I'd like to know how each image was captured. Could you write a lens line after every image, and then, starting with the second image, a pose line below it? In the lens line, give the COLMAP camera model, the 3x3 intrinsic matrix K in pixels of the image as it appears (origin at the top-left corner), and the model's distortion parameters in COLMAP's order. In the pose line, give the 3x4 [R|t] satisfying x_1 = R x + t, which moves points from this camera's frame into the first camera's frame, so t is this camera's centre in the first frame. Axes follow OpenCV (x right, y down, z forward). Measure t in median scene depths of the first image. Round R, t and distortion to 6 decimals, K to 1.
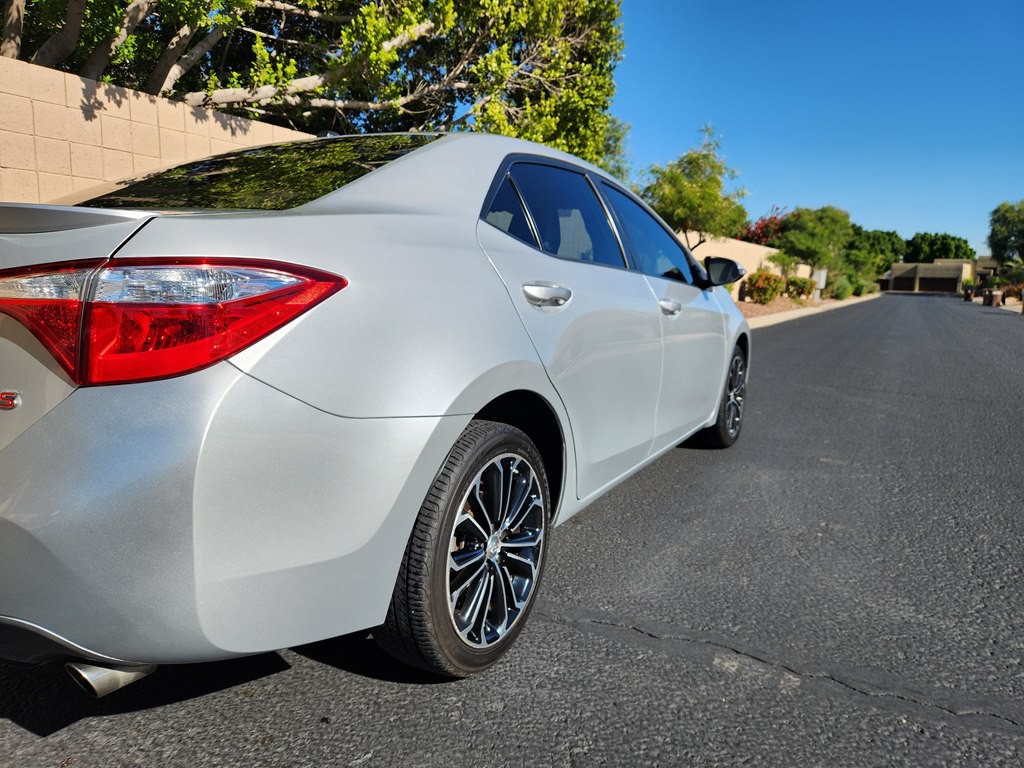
lens RADIAL K [[694.6, 0, 521.5], [0, 694.6, 380.0], [0, 0, 1]] dist [0.062939, -0.050171]
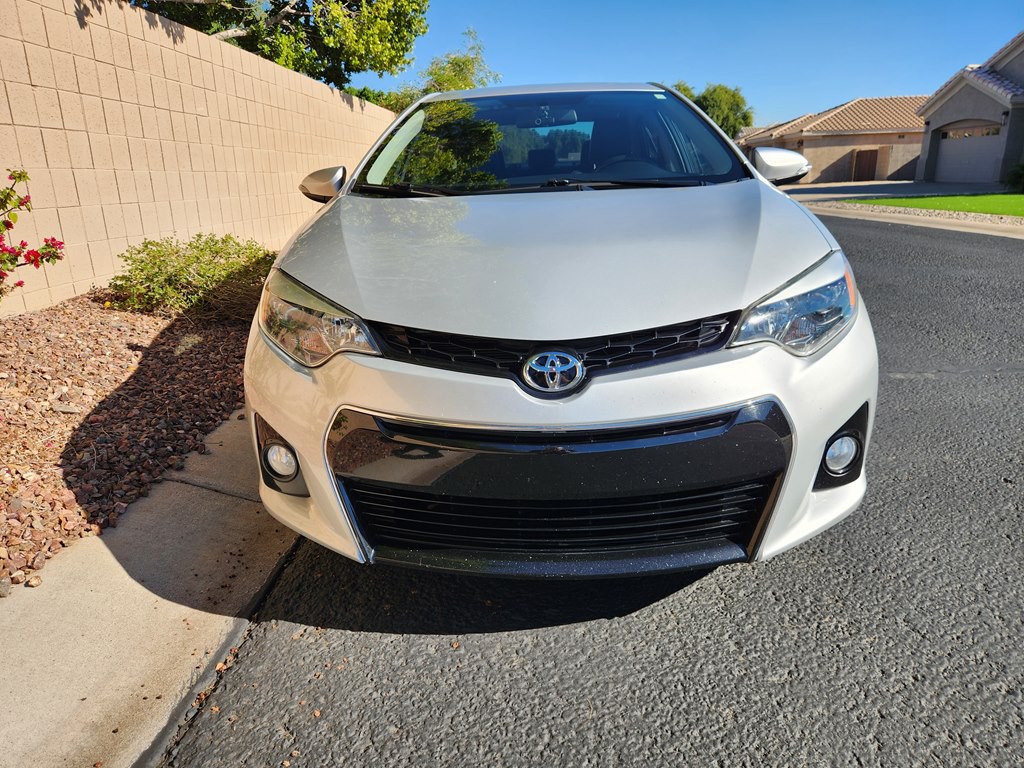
lens RADIAL K [[694.6, 0, 503.9], [0, 694.6, 394.9], [0, 0, 1]] dist [0.062939, -0.050171]
pose [[0.894194, -0.178973, 0.410348, -0.589802], [0.114868, 0.977649, 0.176090, -0.003995], [-0.432692, -0.110323, 0.894766, -0.105751]]
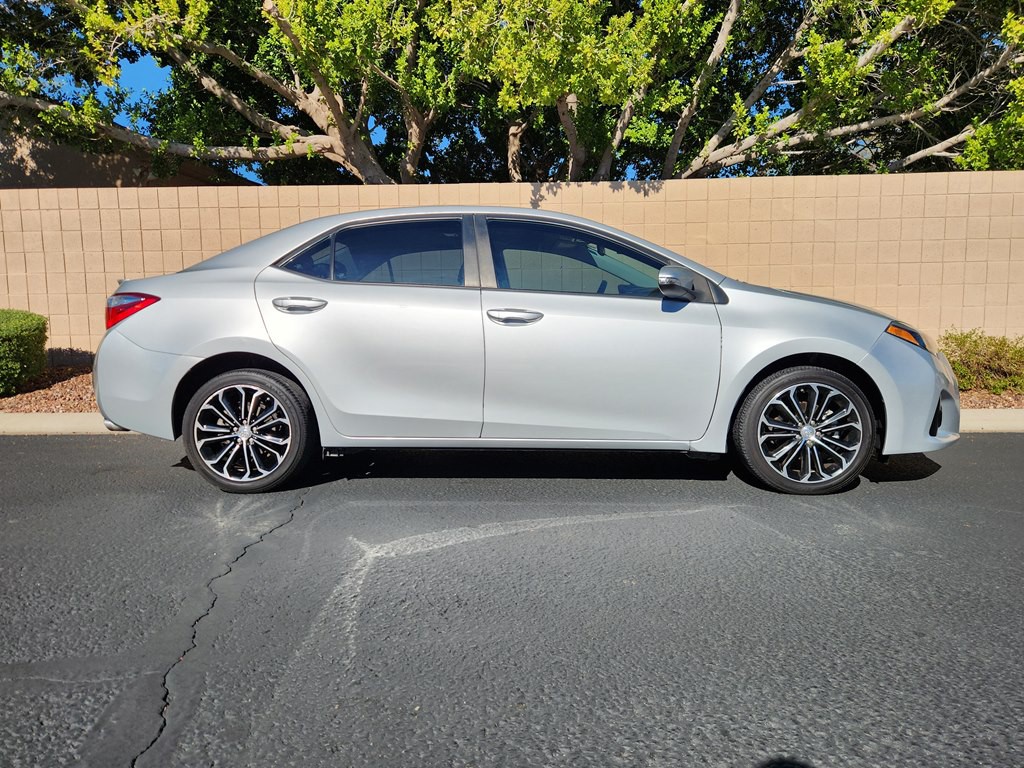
lens RADIAL K [[741.8, 0, 507.4], [0, 741.8, 379.8], [0, 0, 1]] dist [0.059458, -0.042279]
pose [[0.432783, 0.053546, -0.899906, 0.838587], [-0.113982, 0.993474, 0.004297, -0.000250], [0.894263, 0.100713, 0.436062, 0.284265]]
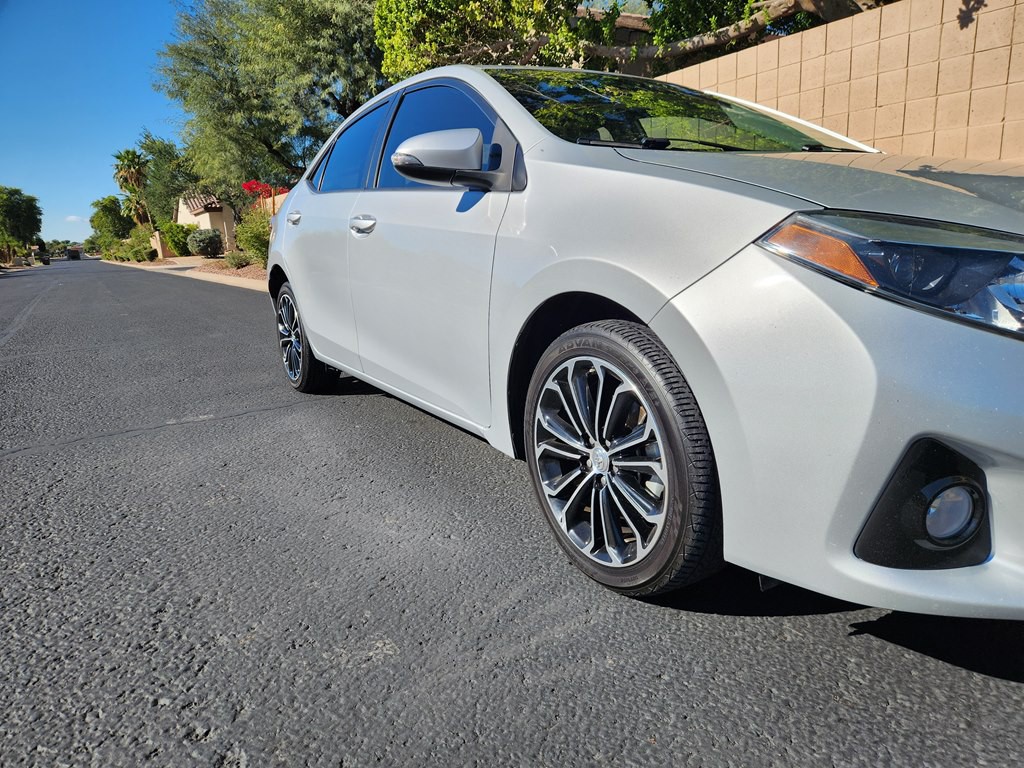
lens RADIAL K [[694.6, 0, 519.5], [0, 694.6, 392.9], [0, 0, 1]] dist [0.062939, -0.050171]
pose [[-0.499181, 0.189285, -0.845570, 0.581084], [-0.093996, 0.958261, 0.270002, -0.098880], [0.861384, 0.214260, -0.460554, 1.033116]]
